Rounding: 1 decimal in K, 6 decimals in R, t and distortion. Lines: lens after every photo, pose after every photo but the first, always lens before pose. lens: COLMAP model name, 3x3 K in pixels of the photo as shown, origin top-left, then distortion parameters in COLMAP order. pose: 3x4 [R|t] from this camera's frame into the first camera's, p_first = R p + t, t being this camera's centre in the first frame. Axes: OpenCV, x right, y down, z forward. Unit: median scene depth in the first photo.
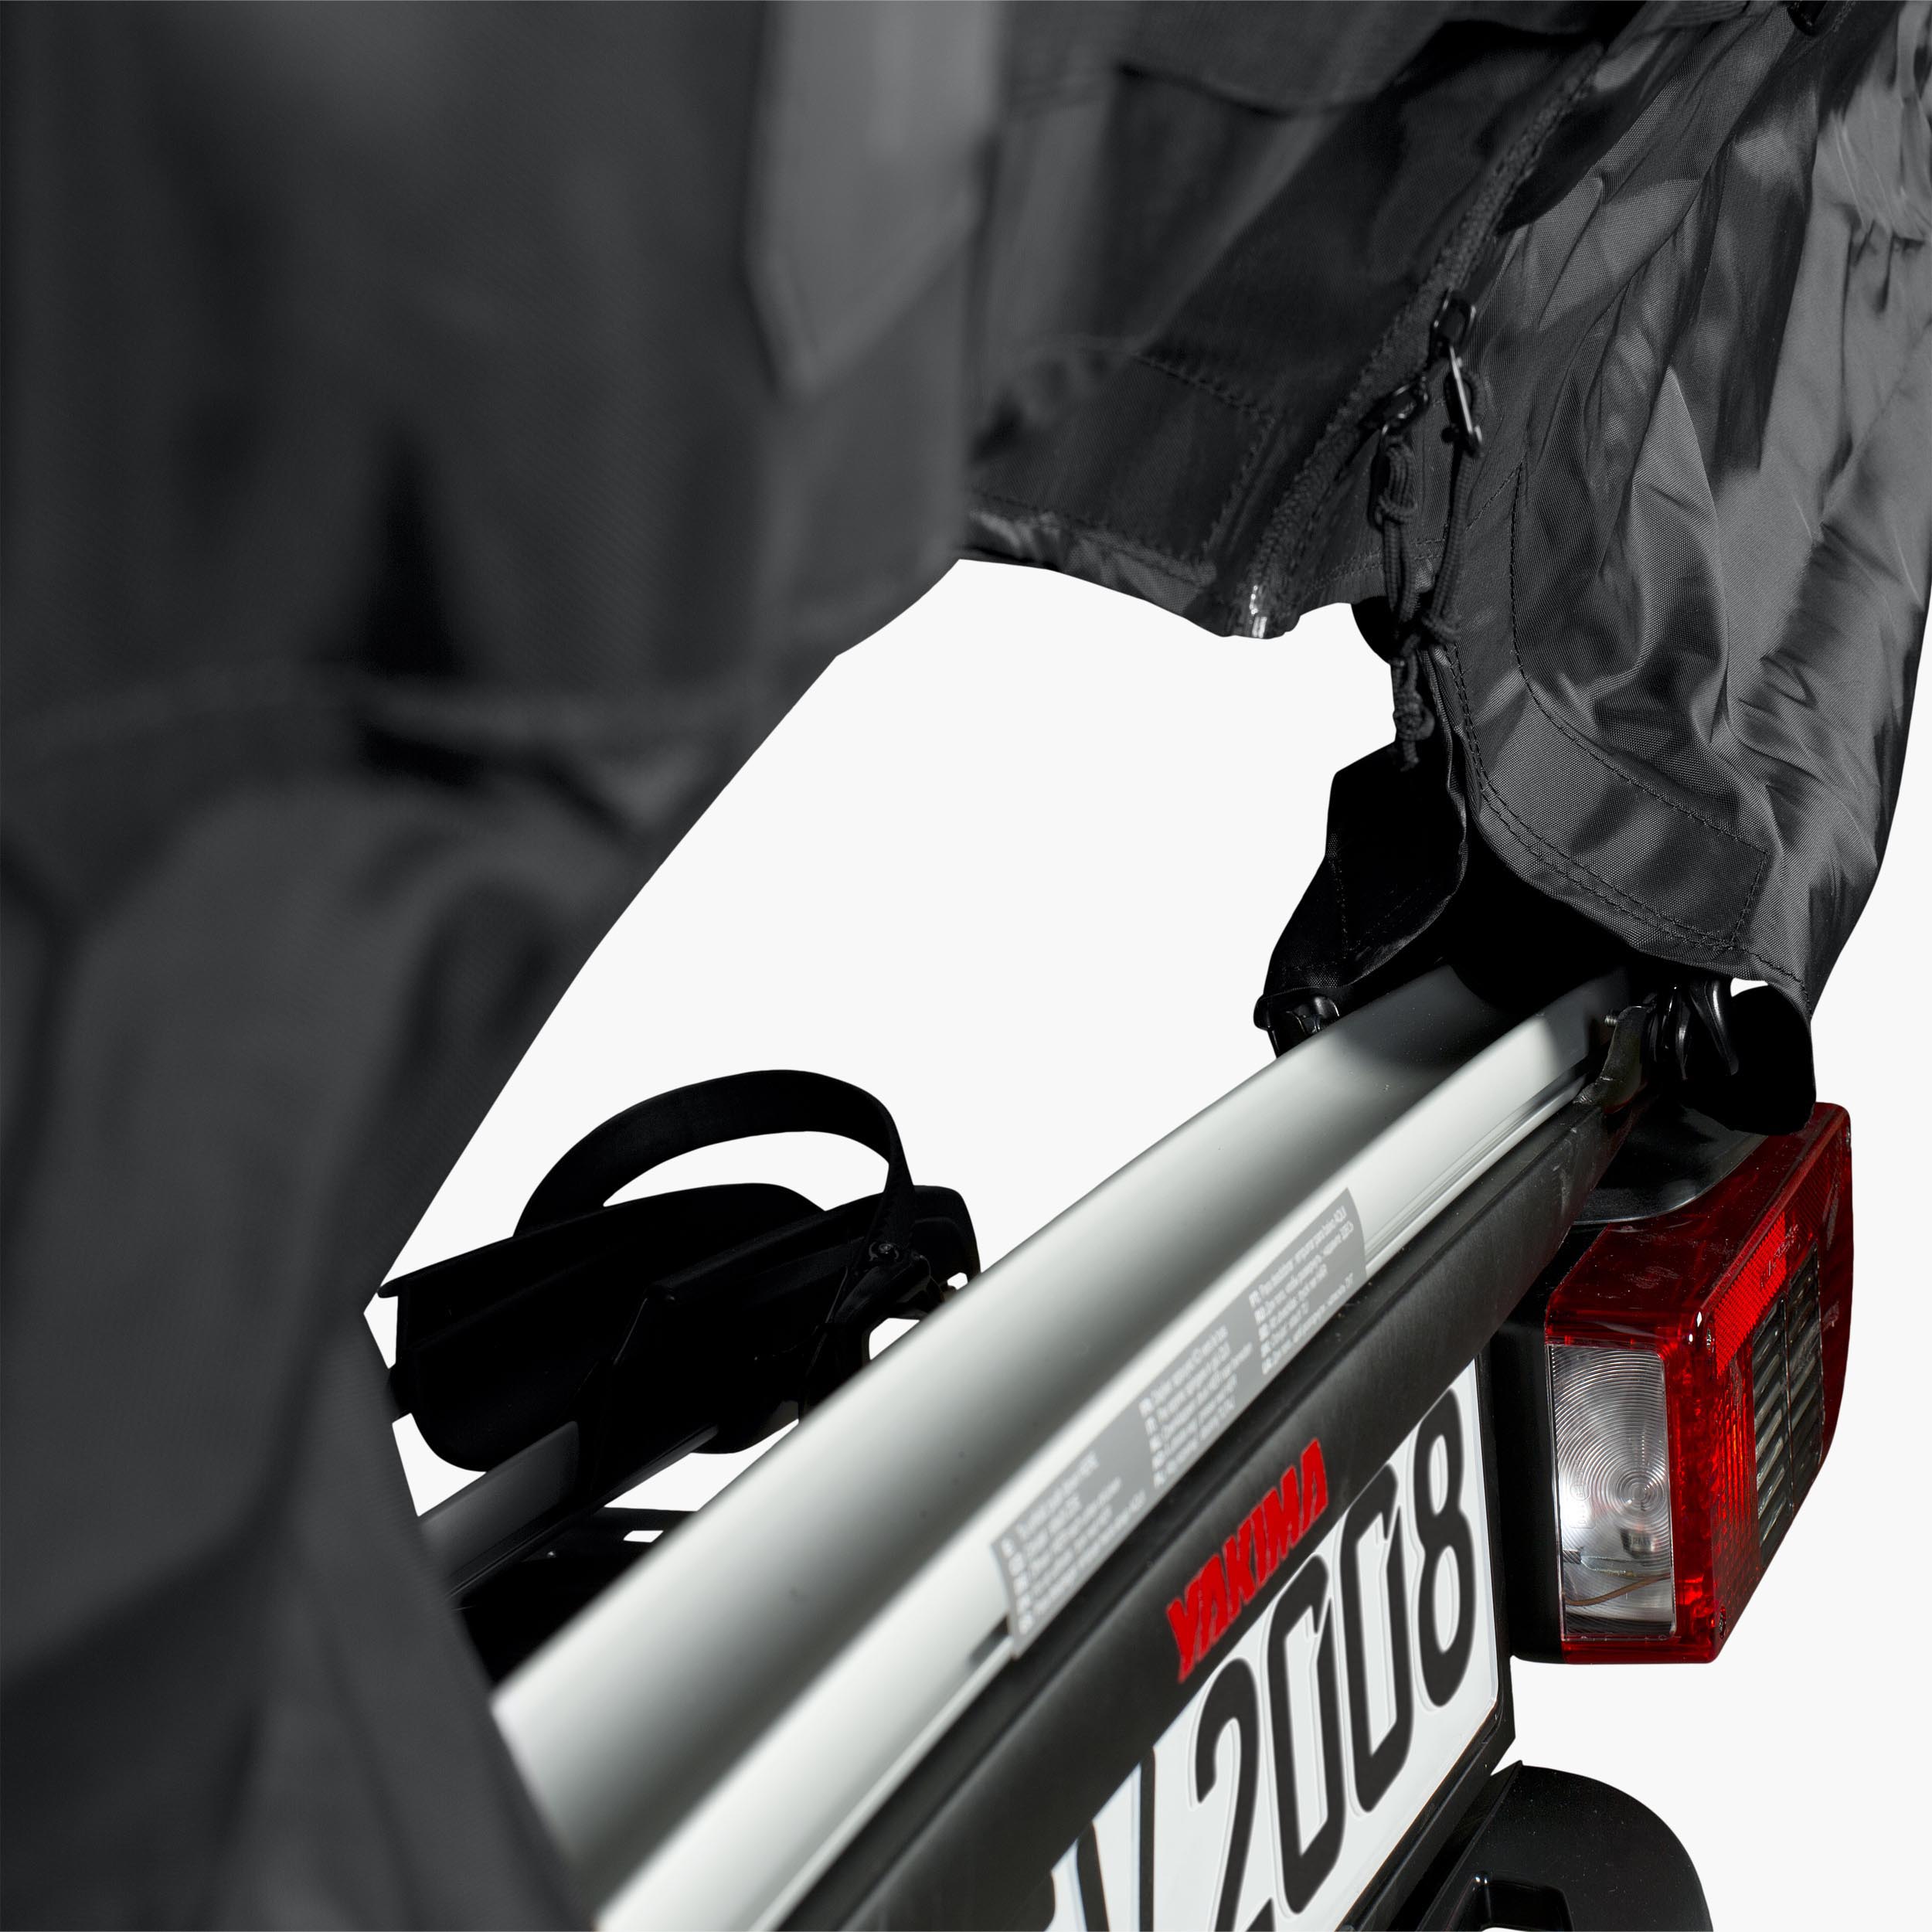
lens RADIAL K [[4035.8, 0, 966.0], [0, 4035.8, 966.0], [0, 0, 1]] dist [-0.408119, 1.684517]
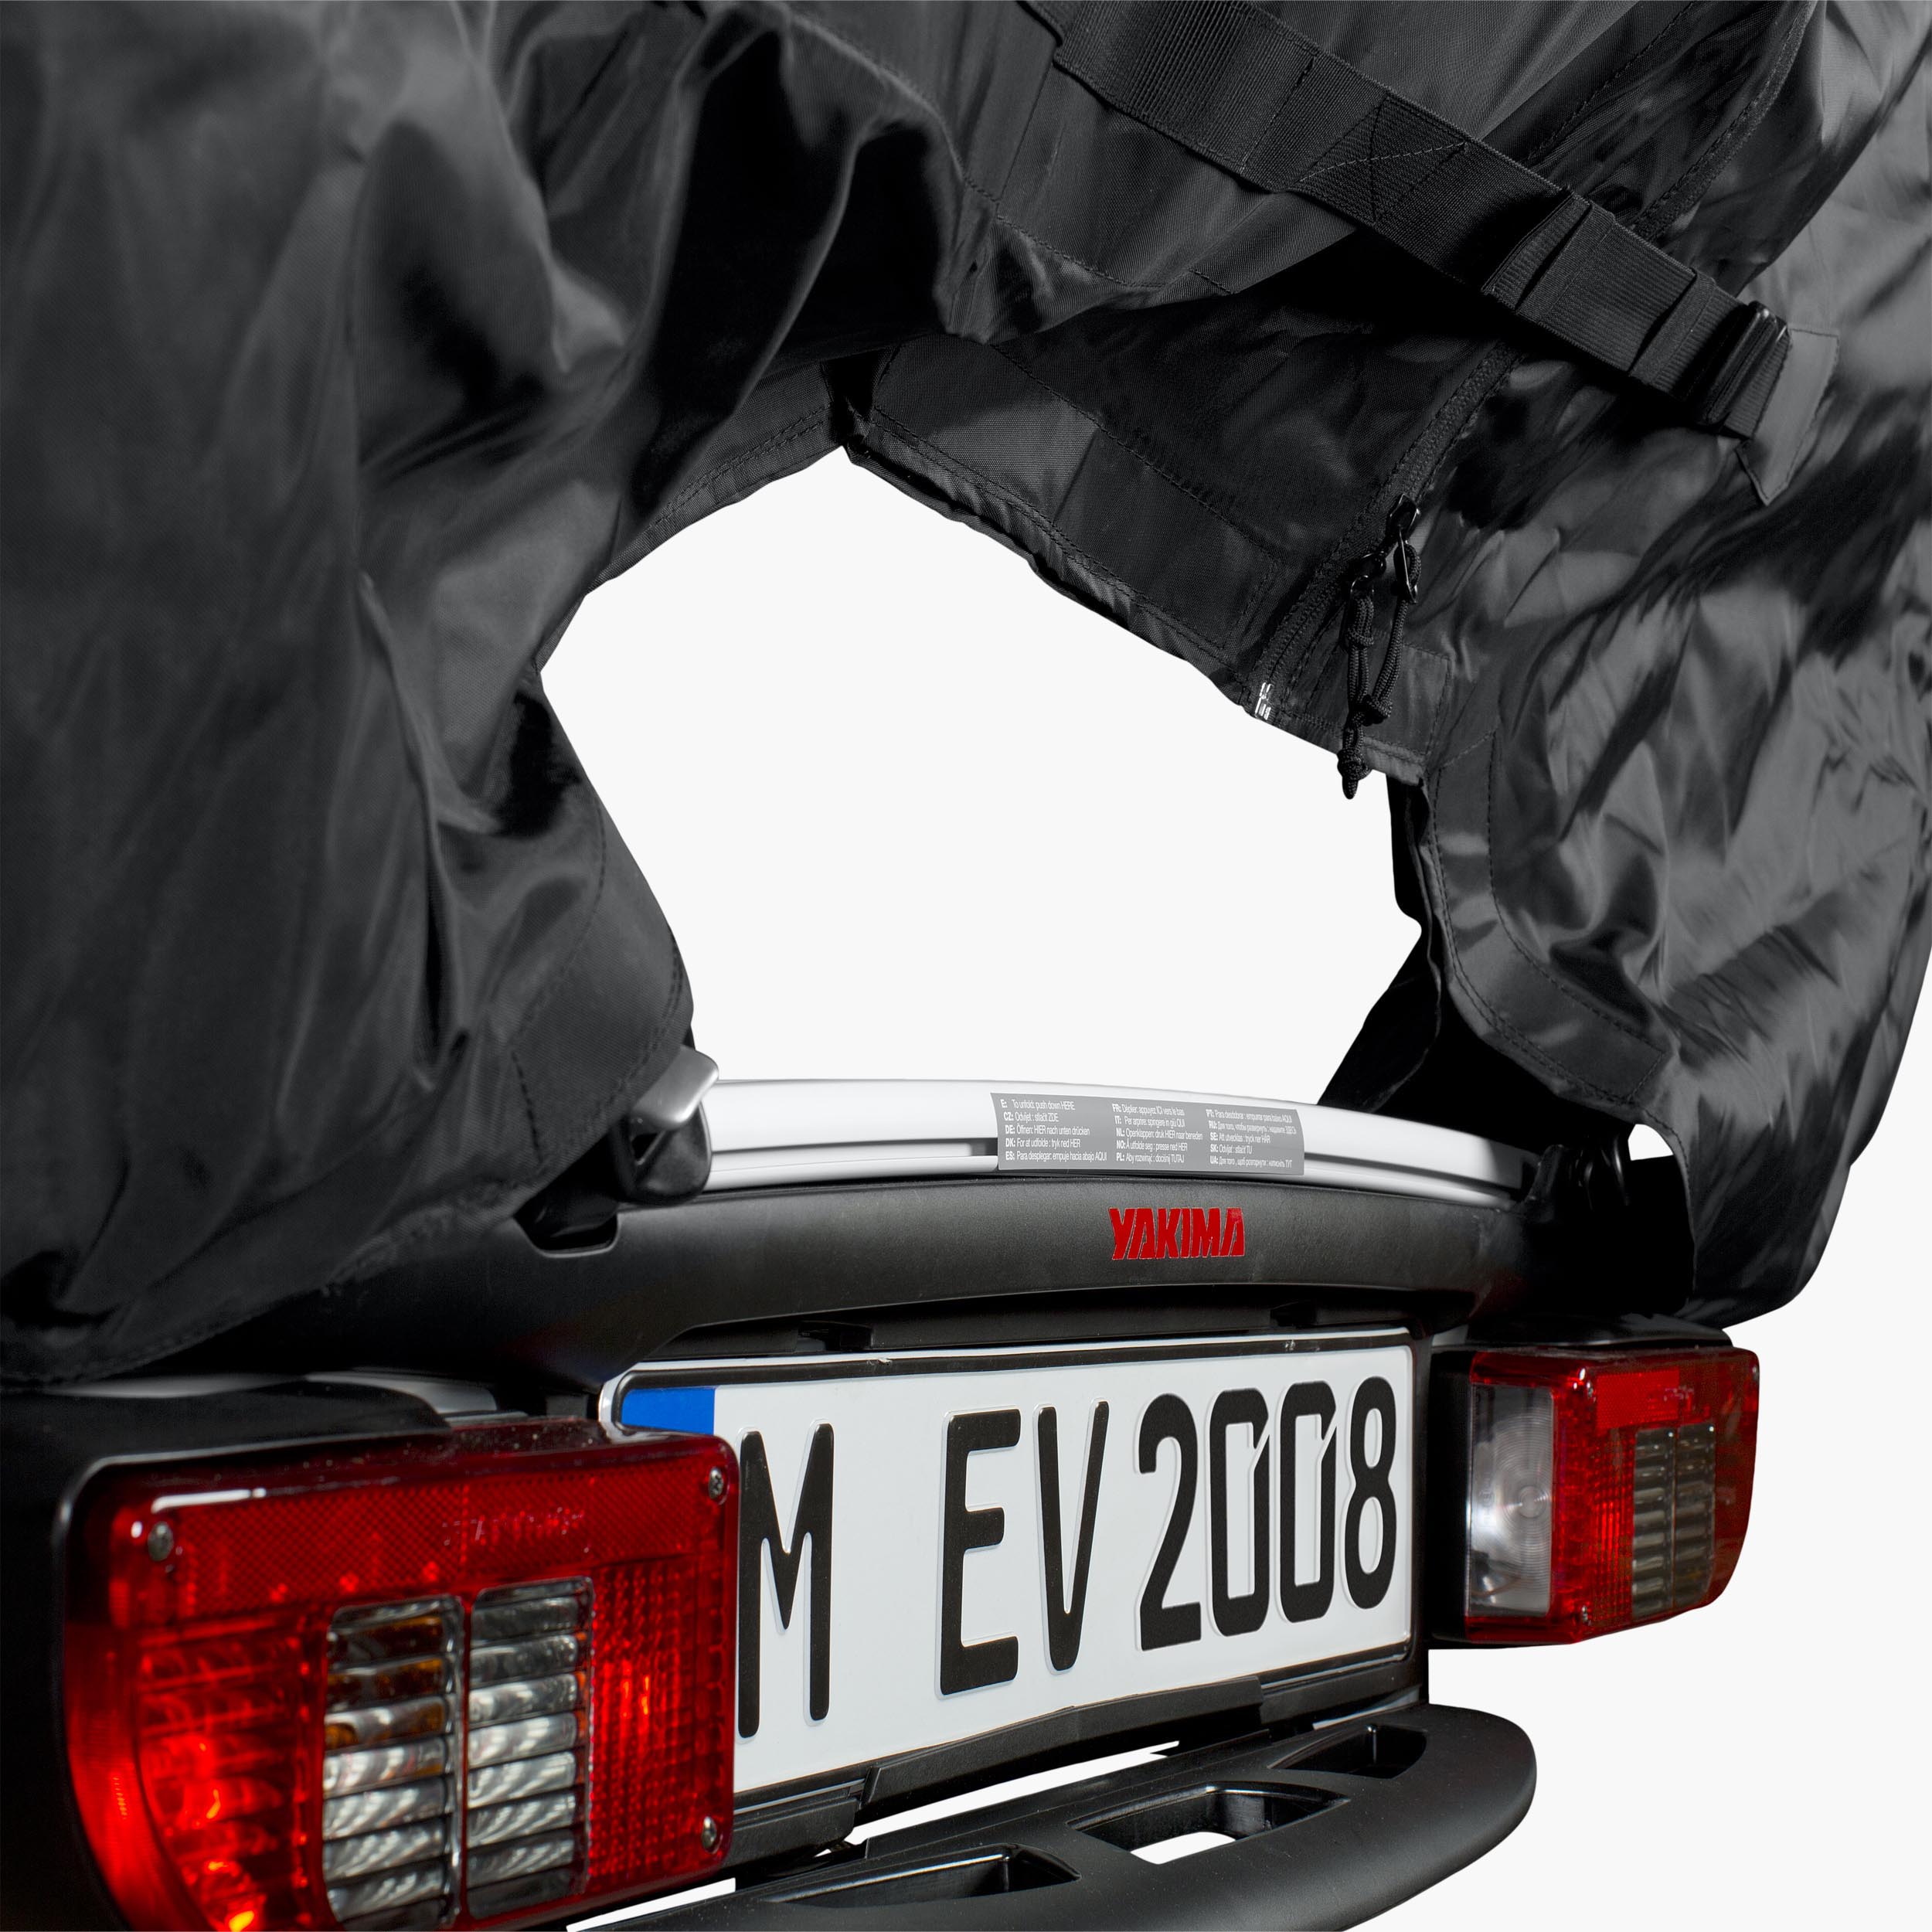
lens RADIAL K [[4035.8, 0, 966.0], [0, 4035.8, 966.0], [0, 0, 1]] dist [-0.408119, 1.684517]
pose [[0.989598, 0.102244, -0.101206, 0.103152], [-0.124723, 0.960348, -0.249353, 0.334794], [0.071699, 0.259381, 0.963110, -0.380642]]
